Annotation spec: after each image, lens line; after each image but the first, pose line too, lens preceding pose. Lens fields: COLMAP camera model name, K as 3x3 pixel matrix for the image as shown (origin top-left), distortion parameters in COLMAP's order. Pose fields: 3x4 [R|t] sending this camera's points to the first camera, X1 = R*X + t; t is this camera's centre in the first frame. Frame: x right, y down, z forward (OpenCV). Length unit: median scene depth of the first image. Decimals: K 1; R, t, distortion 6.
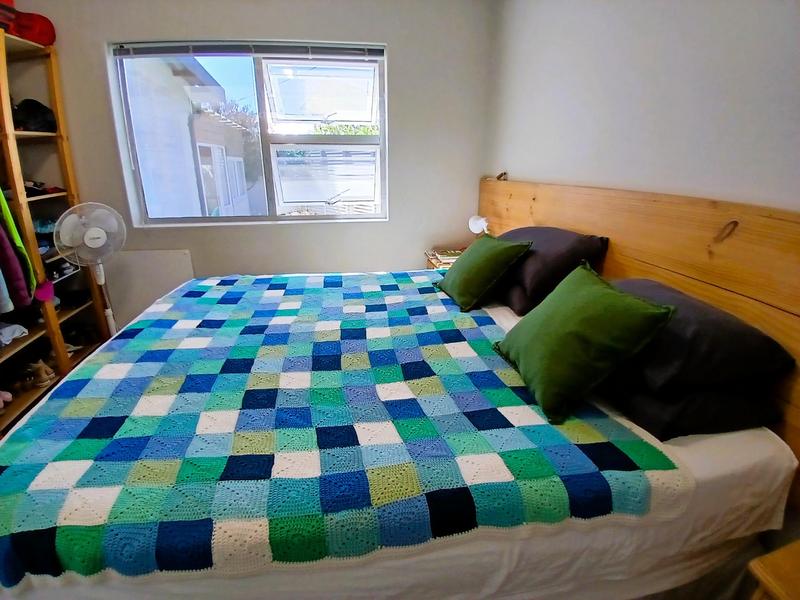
lens RADIAL K [[401.1, 0, 398.8], [0, 401.1, 303.1], [0, 0, 1]] dist [-0.024972, -0.027972]
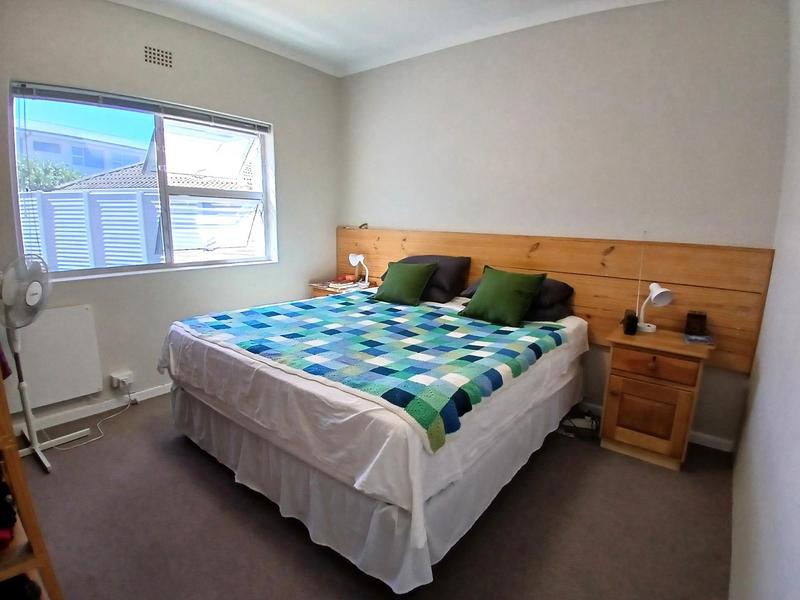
lens RADIAL K [[401.1, 0, 401.1], [0, 401.1, 300.9], [0, 0, 1]] dist [-0.024972, -0.027972]
pose [[0.739959, -0.118315, 0.662165, -0.762406], [0.197573, 0.979217, -0.045819, 0.050335], [-0.642982, 0.164731, 0.747956, -0.156378]]
